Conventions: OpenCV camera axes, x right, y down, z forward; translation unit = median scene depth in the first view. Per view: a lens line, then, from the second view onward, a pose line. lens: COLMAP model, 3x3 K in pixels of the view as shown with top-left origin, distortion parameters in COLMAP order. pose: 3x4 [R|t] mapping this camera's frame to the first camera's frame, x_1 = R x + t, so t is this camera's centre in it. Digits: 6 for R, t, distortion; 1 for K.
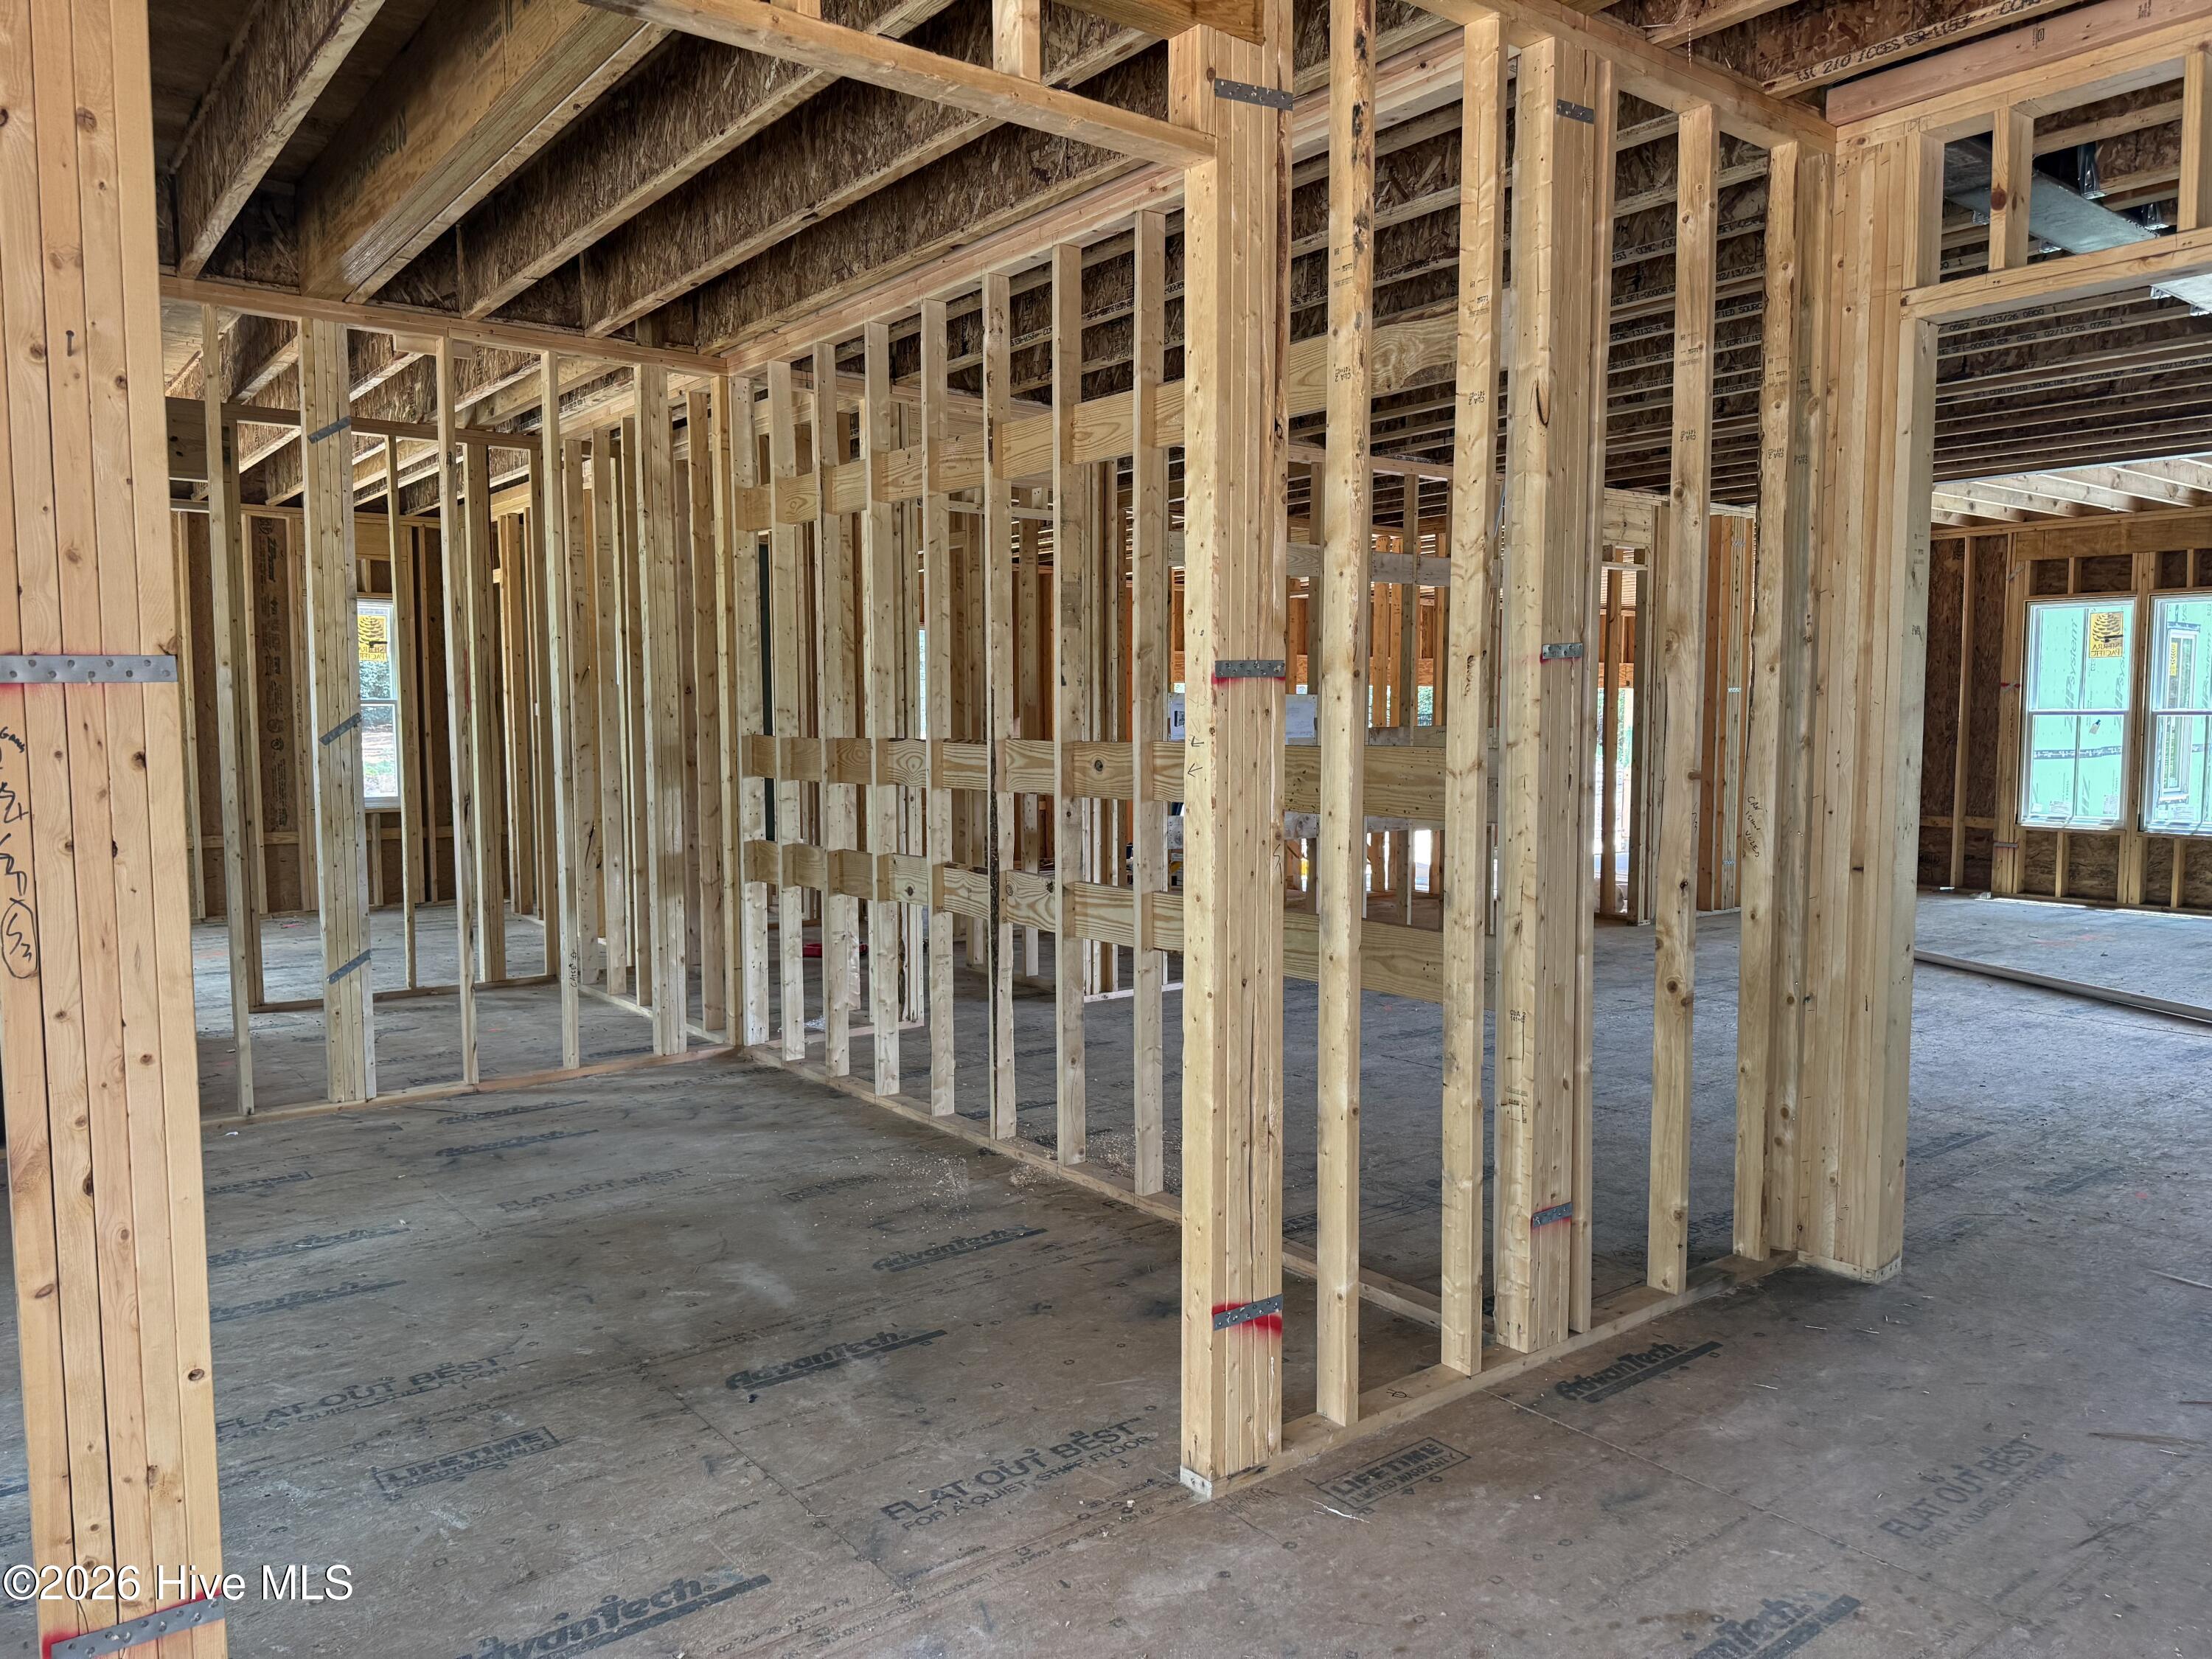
lens RADIAL K [[1549.8, 0, 1108.1], [0, 1549.8, 828.5], [0, 0, 1]] dist [0.055877, -0.063710]
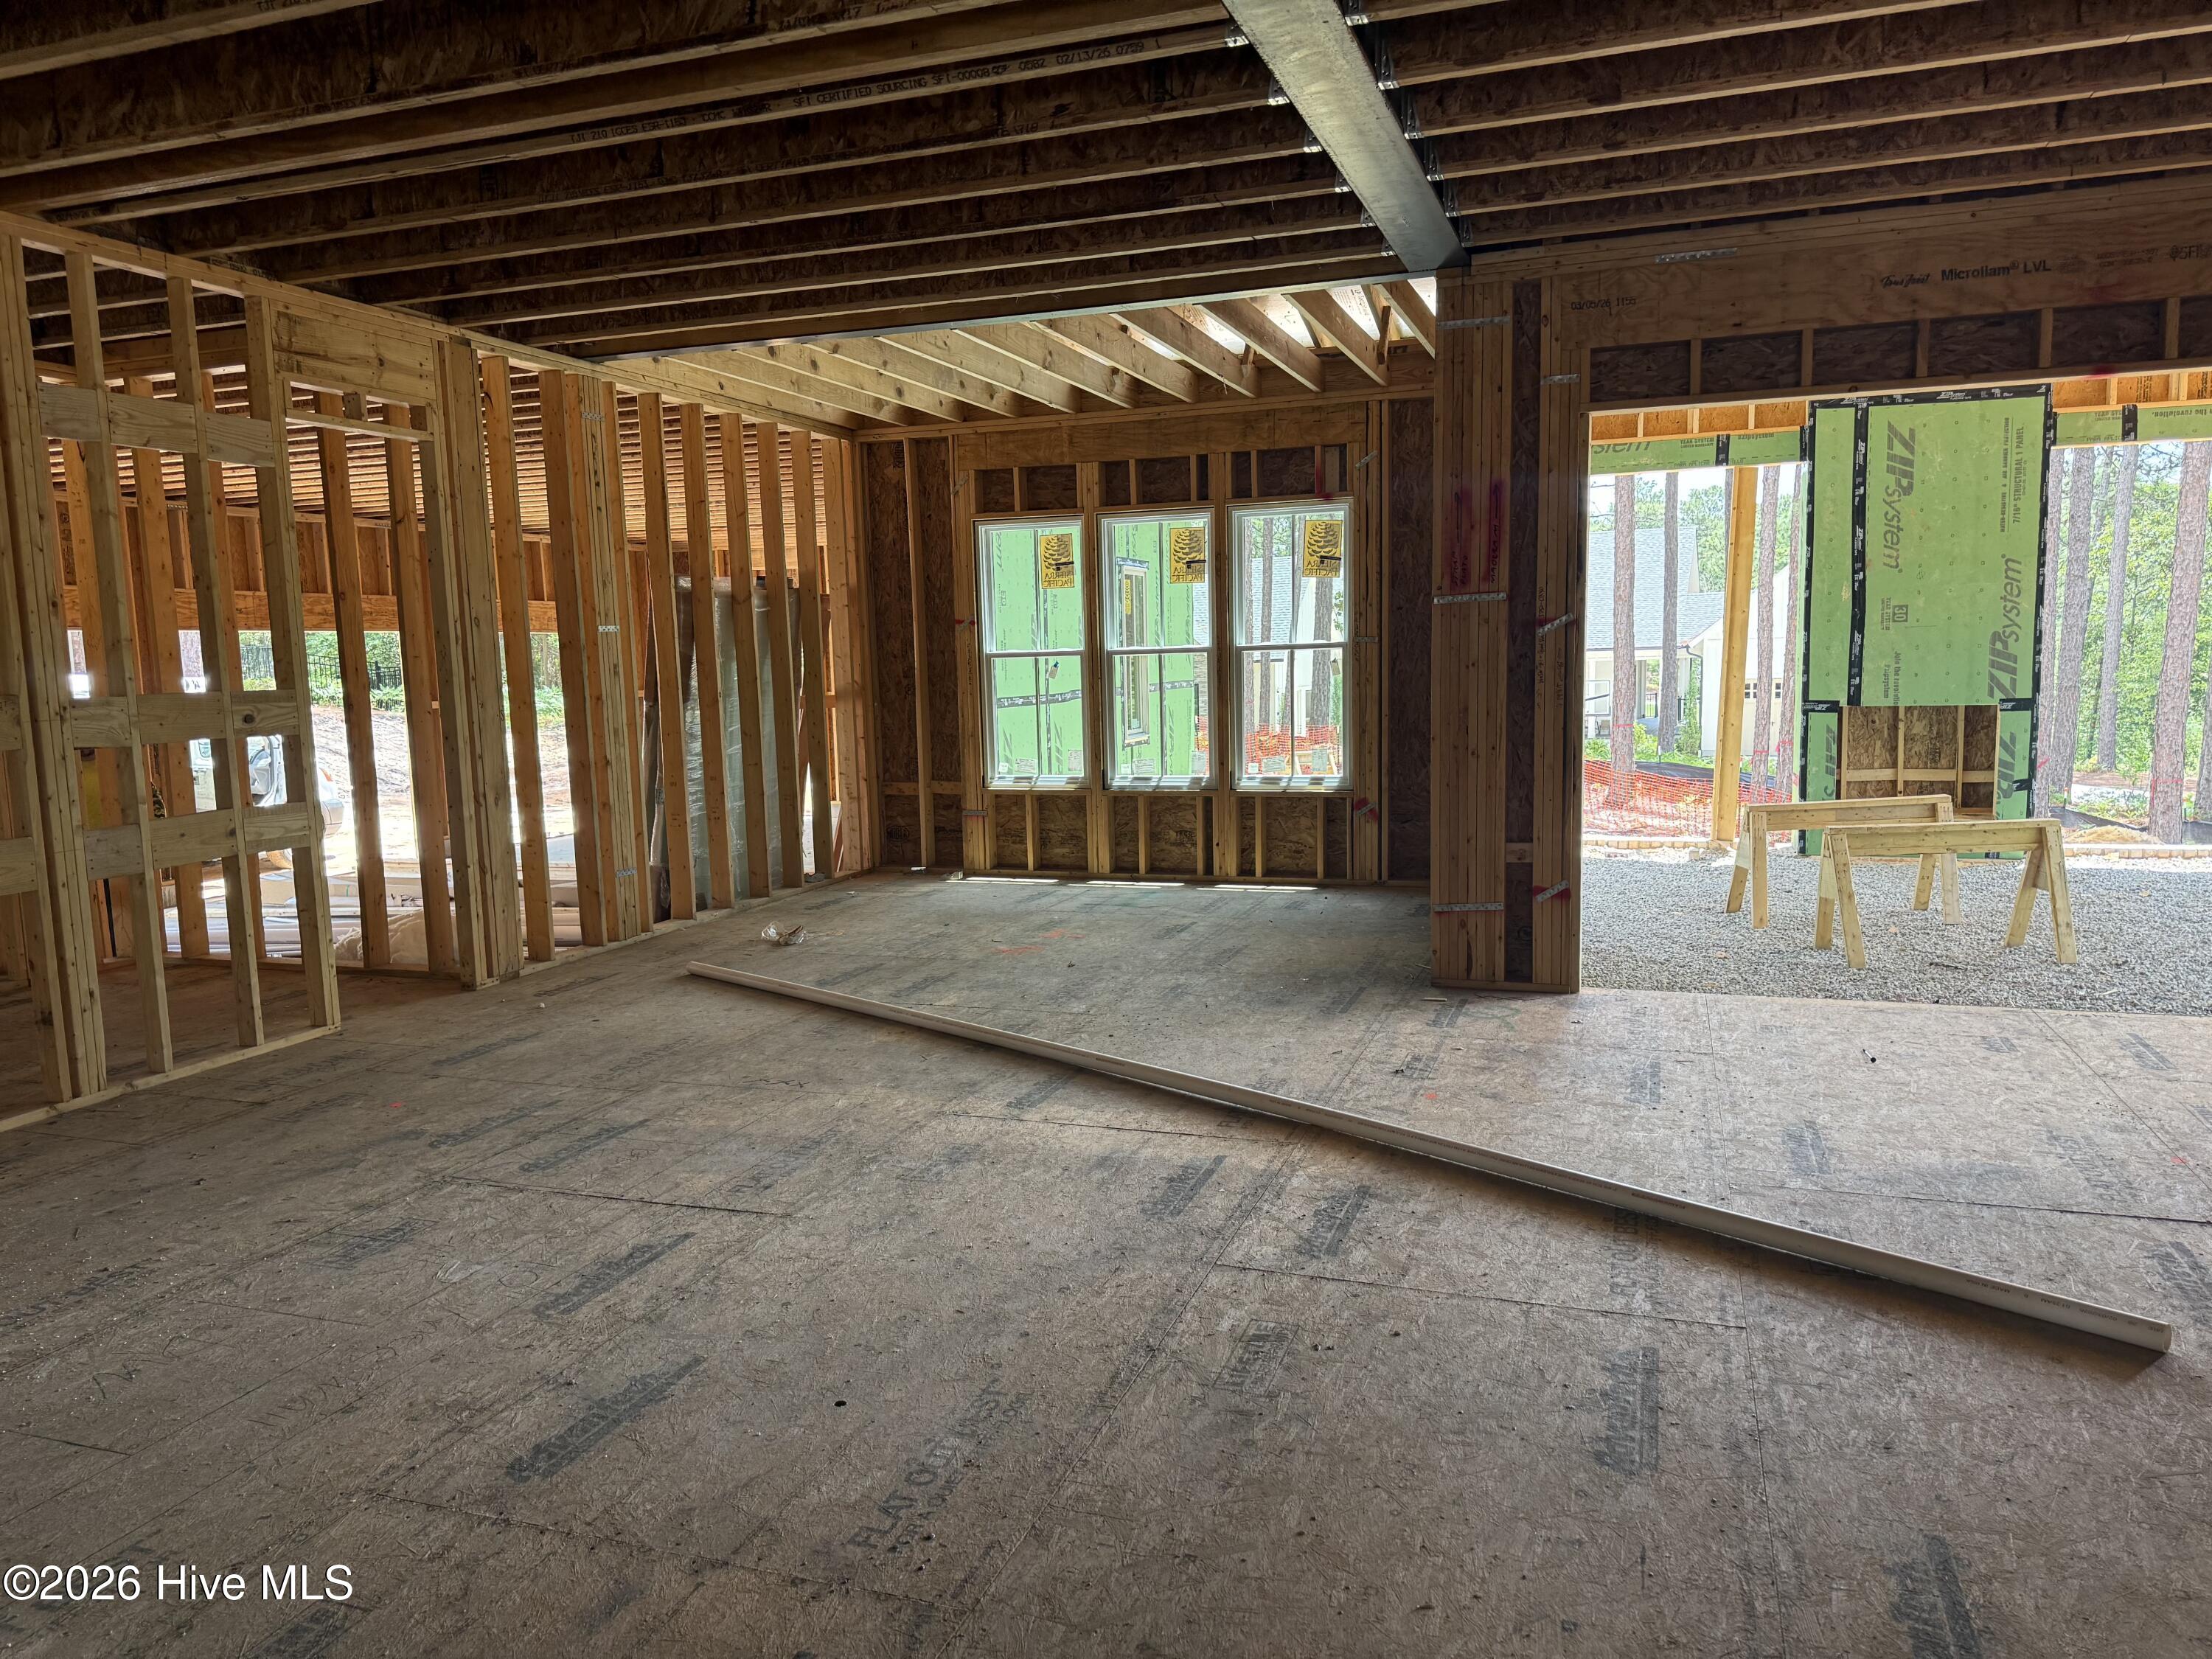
lens RADIAL K [[1549.8, 0, 1113.3], [0, 1549.8, 850.0], [0, 0, 1]] dist [0.055877, -0.063710]
pose [[0.836436, -0.089196, 0.540757, 0.189186], [0.064513, 0.995832, 0.064471, -0.019387], [-0.544254, -0.019041, 0.838705, 0.269250]]
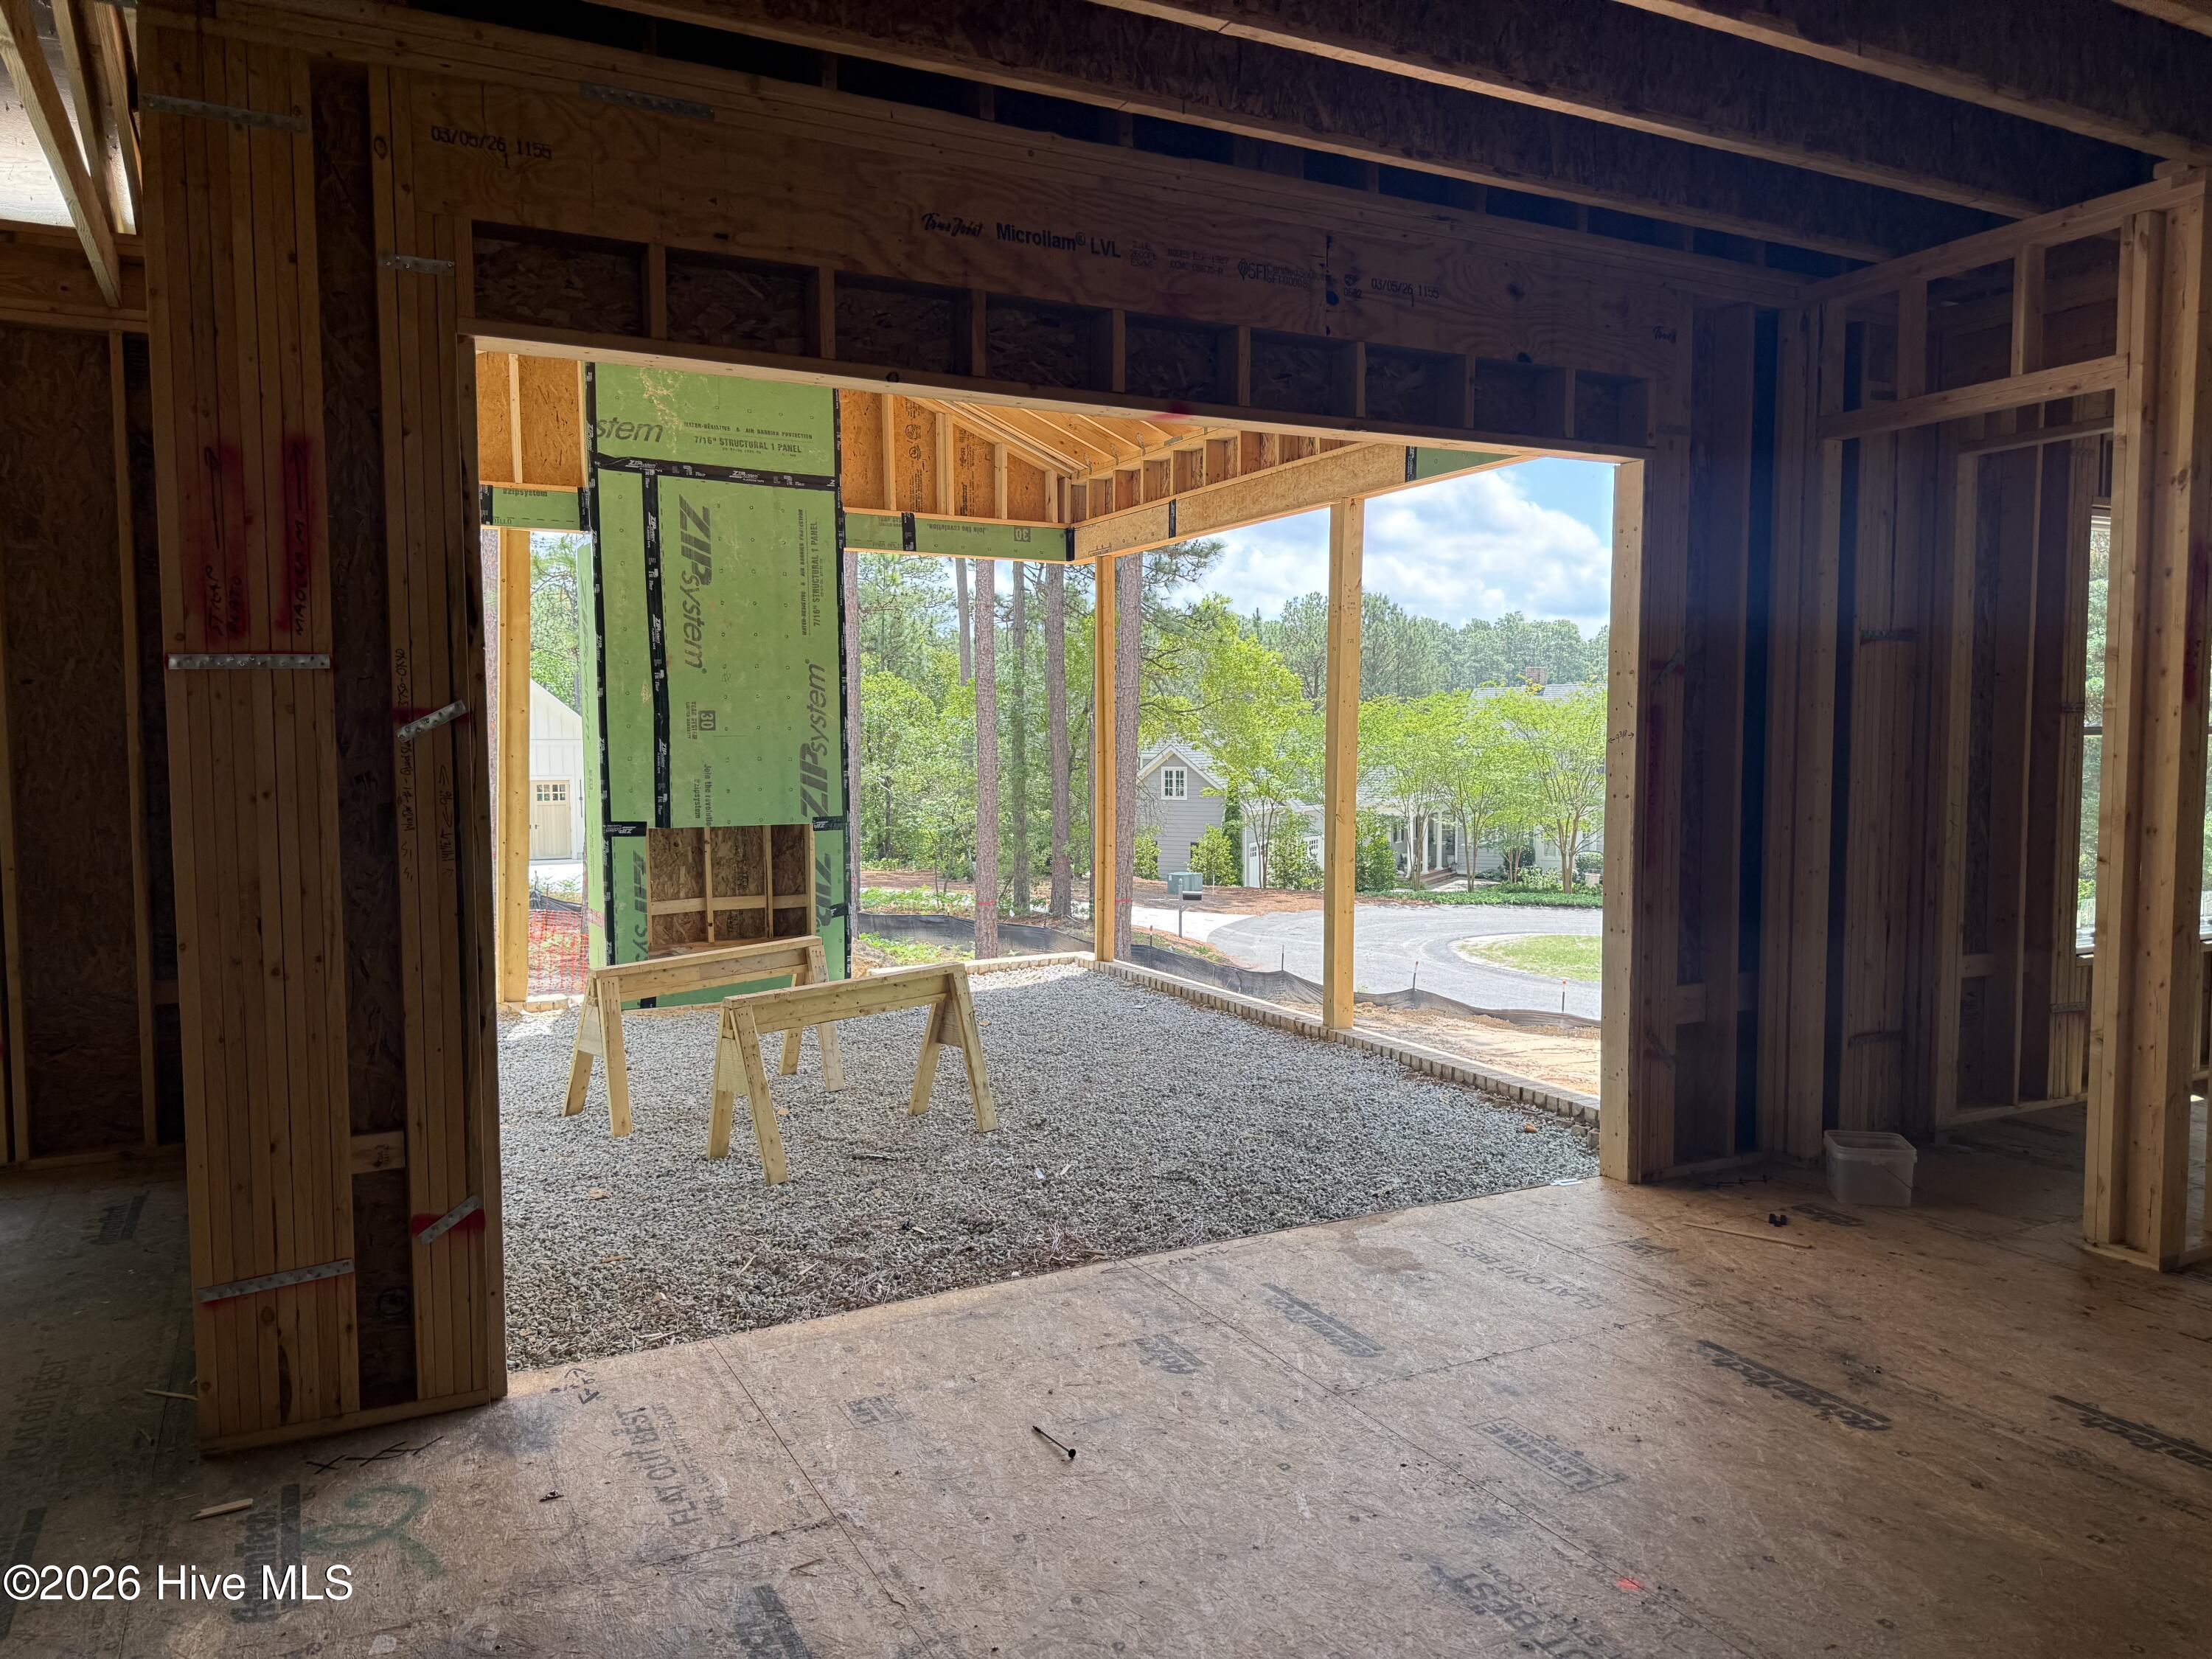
lens RADIAL K [[1549.8, 0, 1097.5], [0, 1549.8, 849.2], [0, 0, 1]] dist [0.055877, -0.063710]
pose [[0.179865, -0.072685, 0.981002, 0.238029], [0.074958, 0.995380, 0.060007, -0.024598], [-0.980831, 0.062741, 0.184483, 0.328243]]
